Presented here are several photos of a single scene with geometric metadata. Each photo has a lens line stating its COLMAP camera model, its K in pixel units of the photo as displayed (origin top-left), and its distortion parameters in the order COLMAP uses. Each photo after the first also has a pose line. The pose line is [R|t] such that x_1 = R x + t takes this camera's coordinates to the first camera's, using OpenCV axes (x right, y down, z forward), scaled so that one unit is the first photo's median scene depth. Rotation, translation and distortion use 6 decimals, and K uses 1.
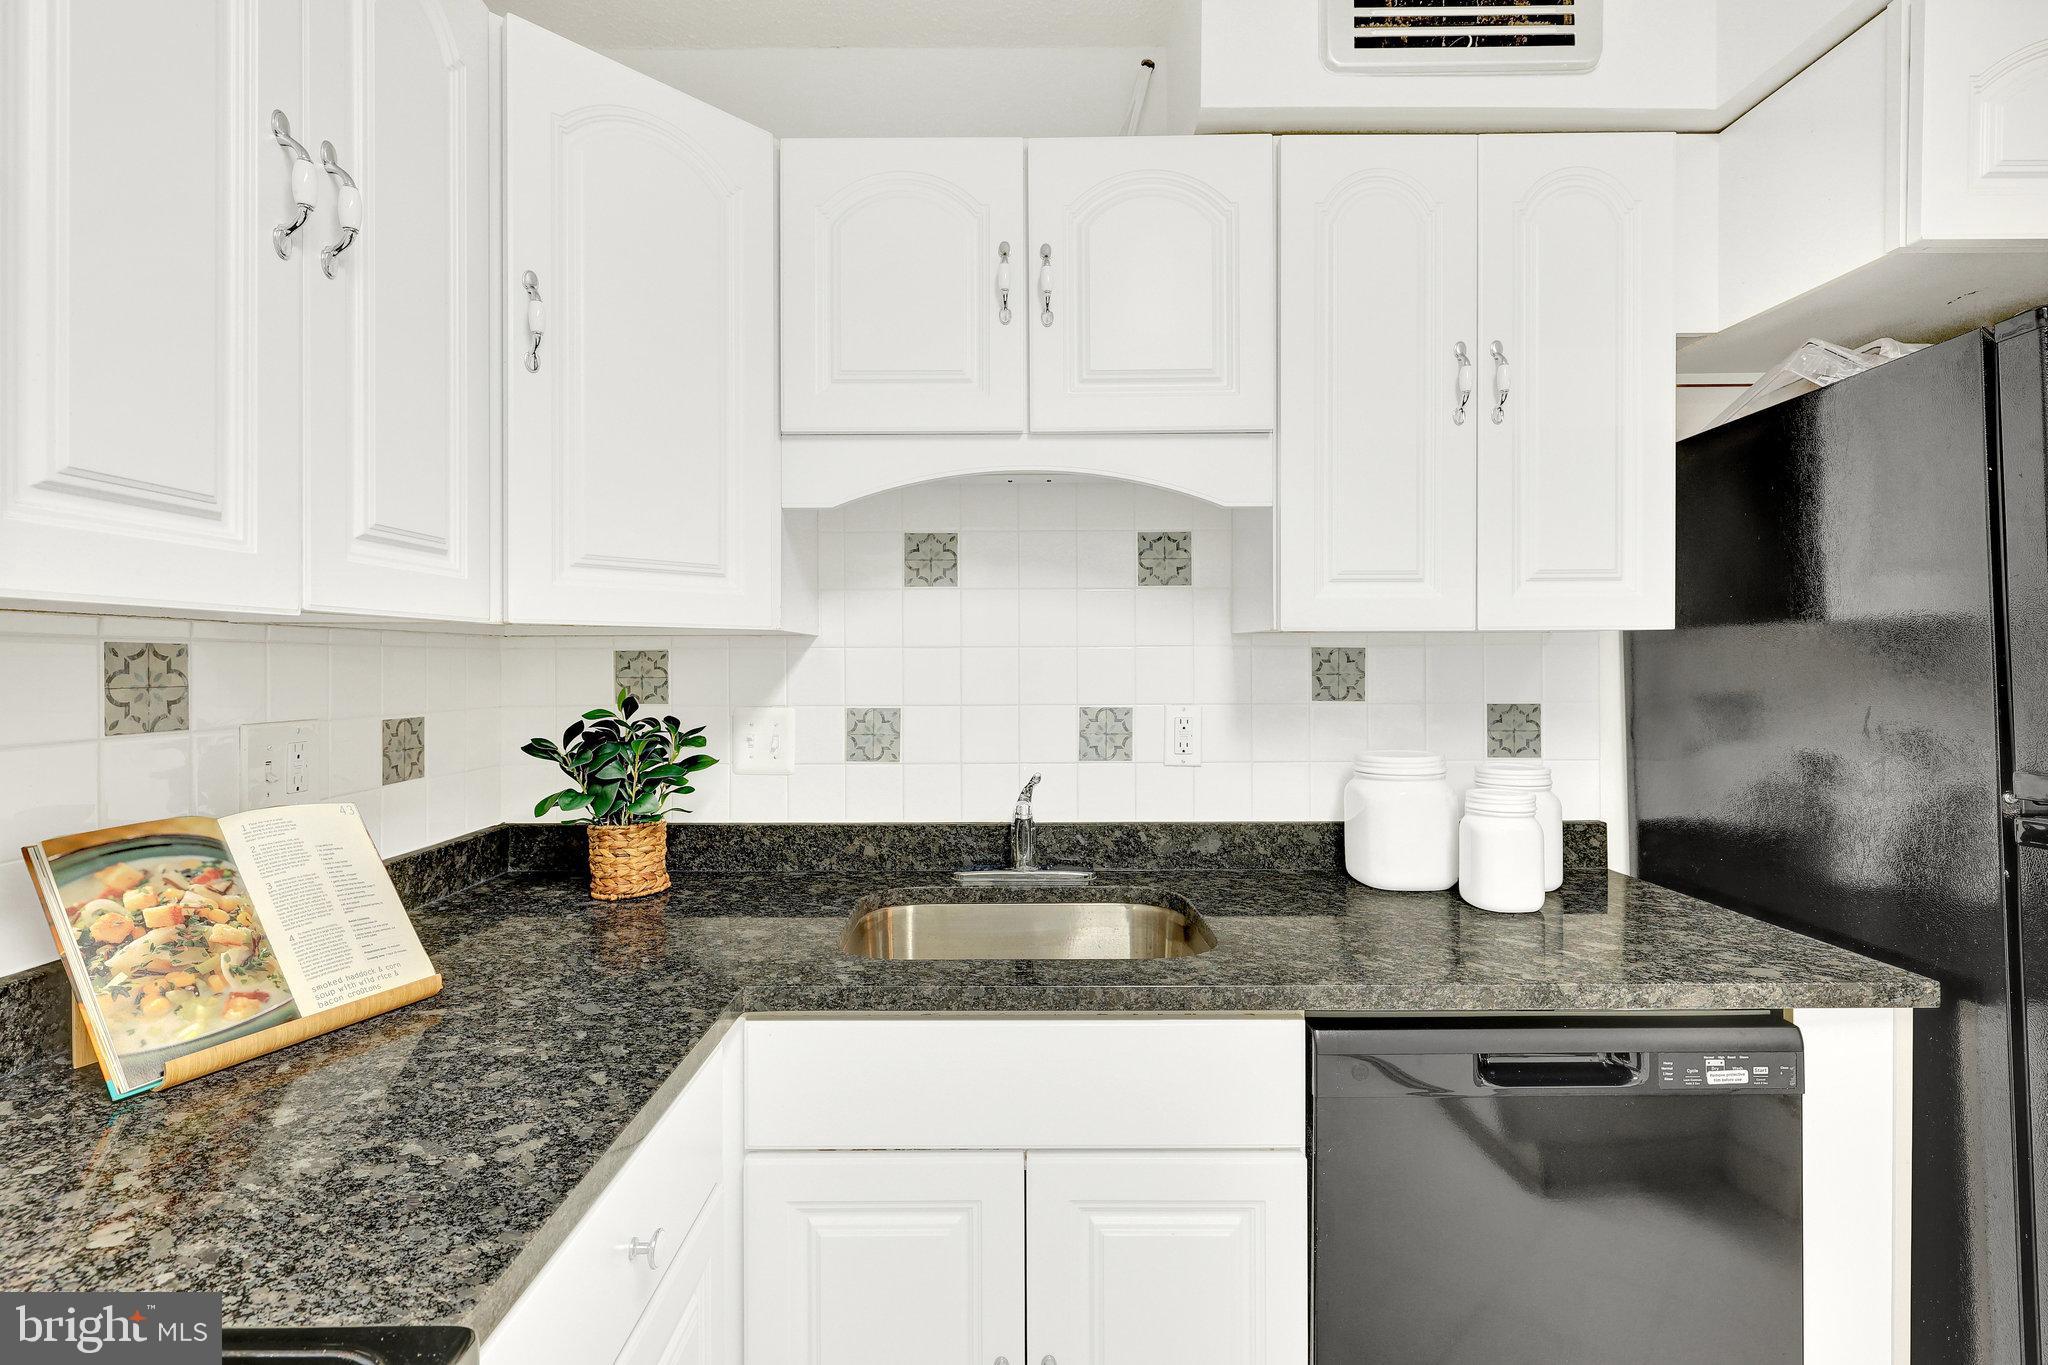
lens RADIAL K [[927.0, 0, 1013.2], [0, 927.0, 664.4], [0, 0, 1]] dist [-0.003157, -0.000428]
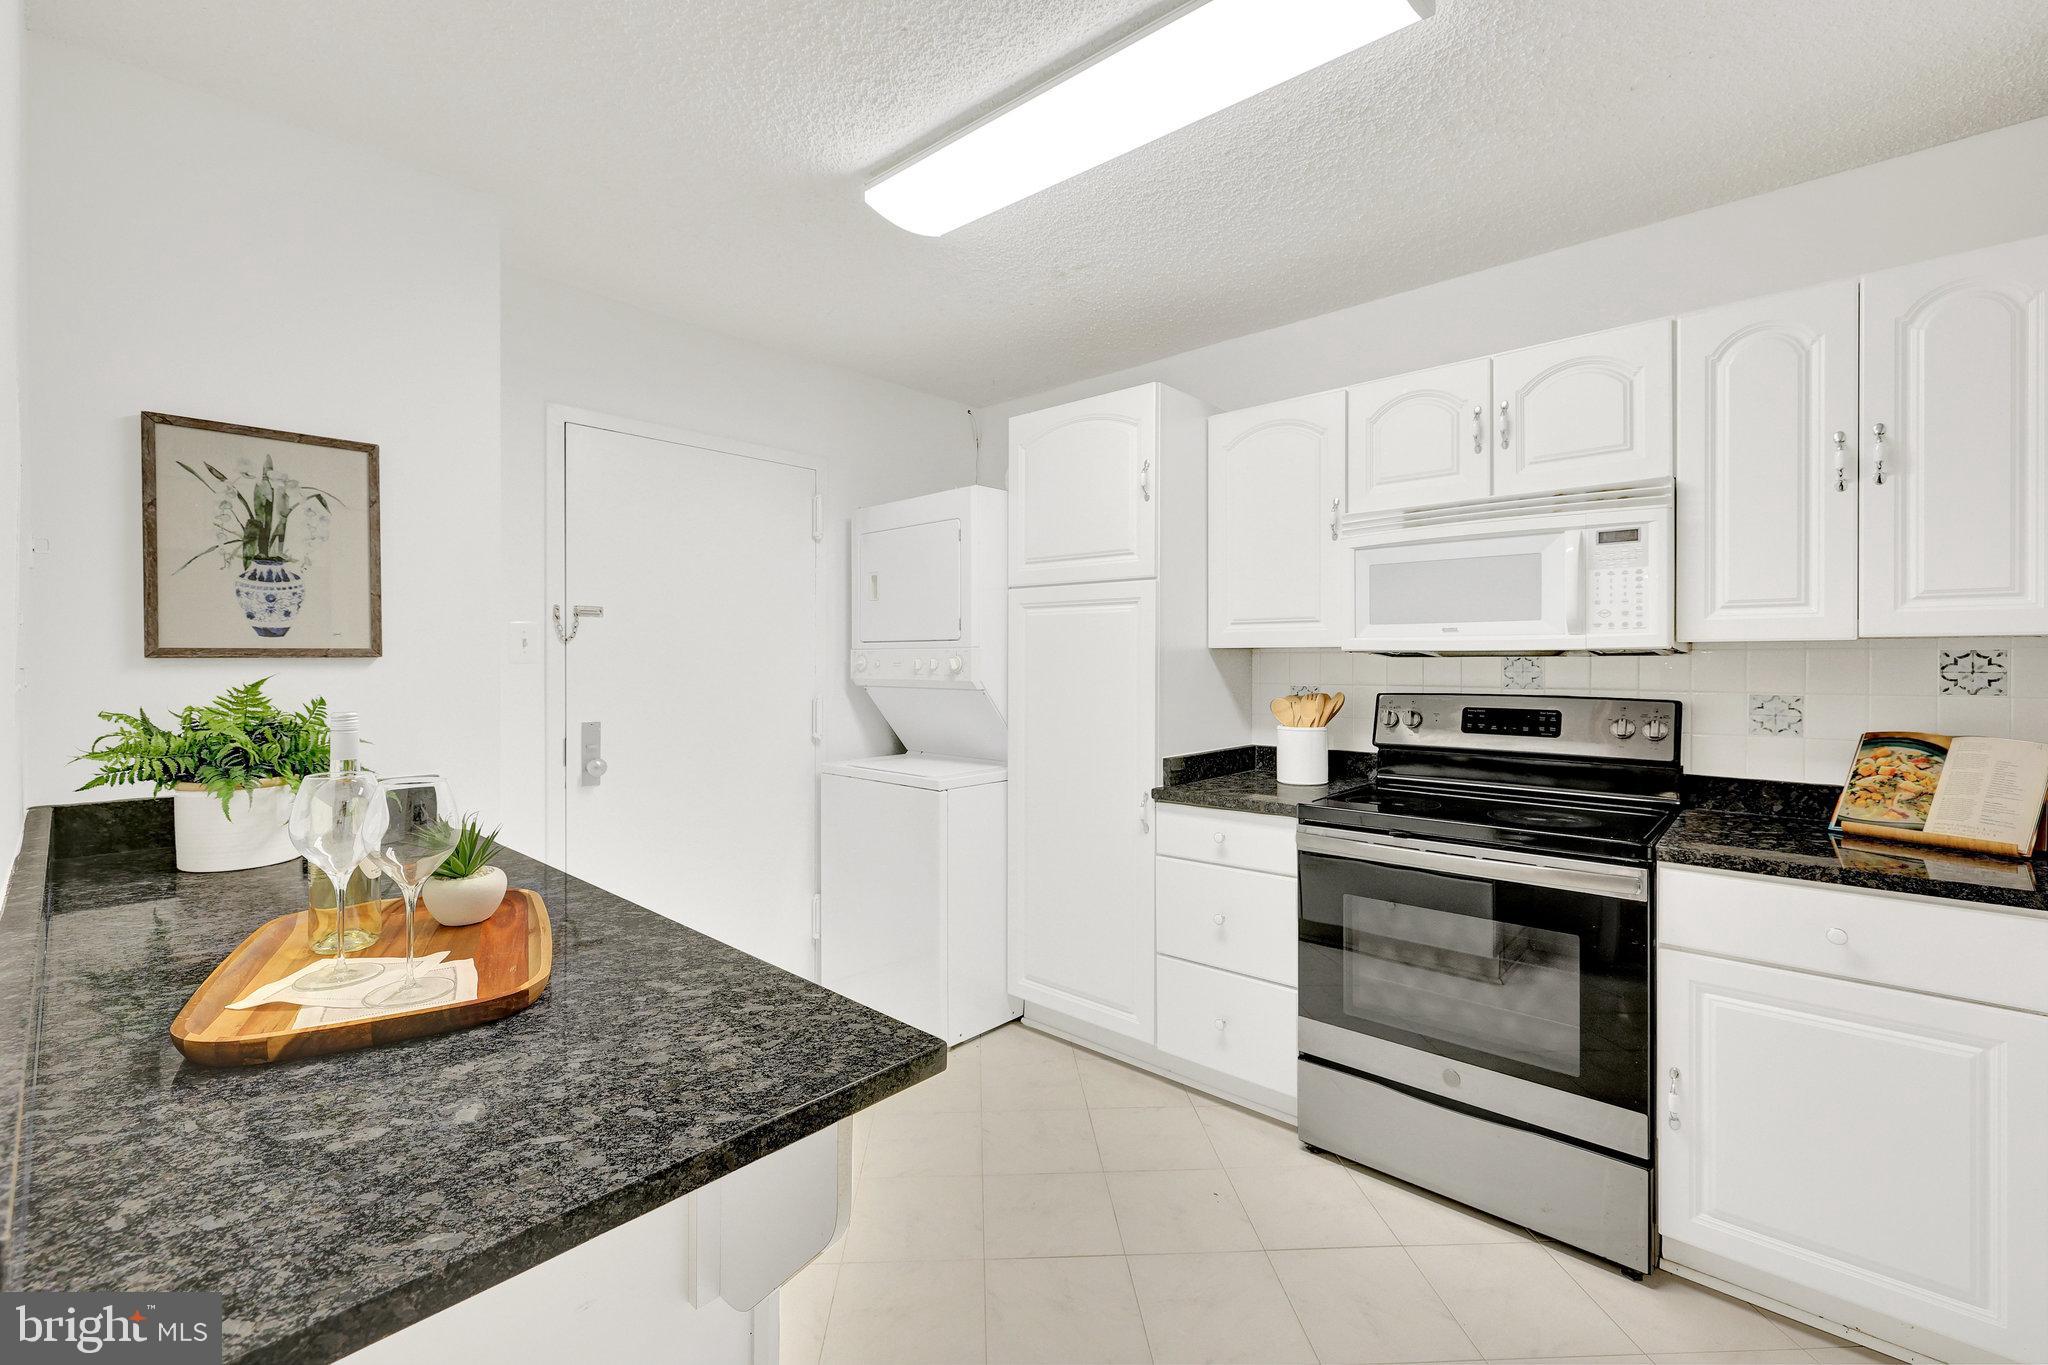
lens RADIAL K [[881.6, 0, 1020.5], [0, 881.6, 662.2], [0, 0, 1]] dist [0.003059, 0.000237]
pose [[-0.665225, 0.002070, -0.746640, 1.261960], [-0.000828, 0.999993, 0.003510, -0.001515], [0.746643, 0.002953, -0.665219, 0.503761]]
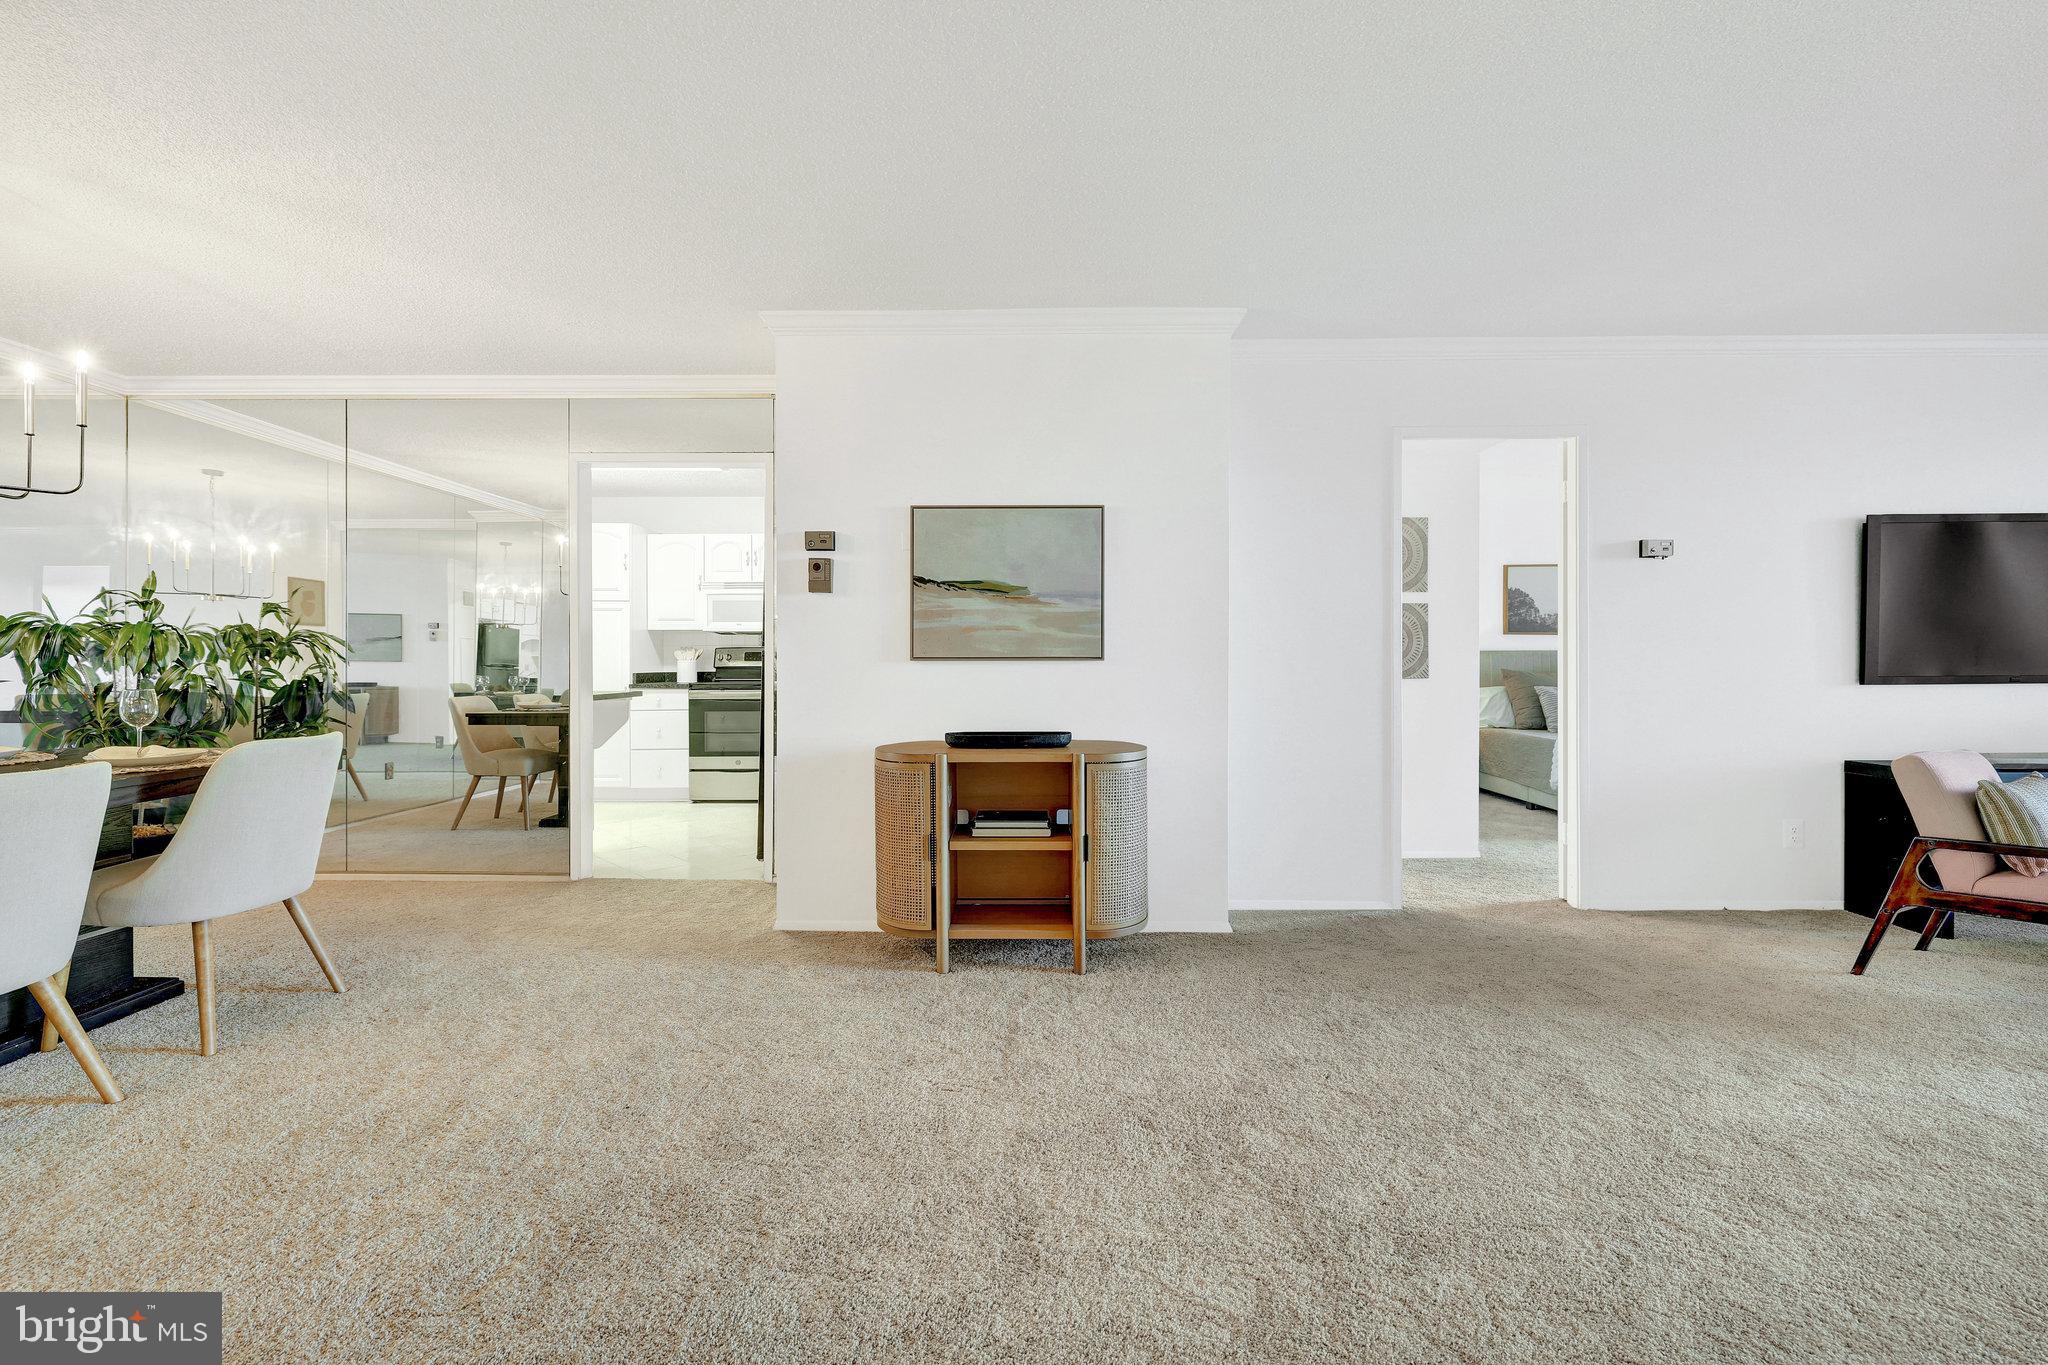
lens RADIAL K [[881.6, 0, 1020.5], [0, 881.6, 662.2], [0, 0, 1]] dist [0.003059, 0.000237]
pose [[-0.005602, 0.000968, -0.999984, 4.192902], [0.001105, 0.999999, 0.000961, 0.139992], [0.999984, -0.001100, -0.005603, 1.526548]]
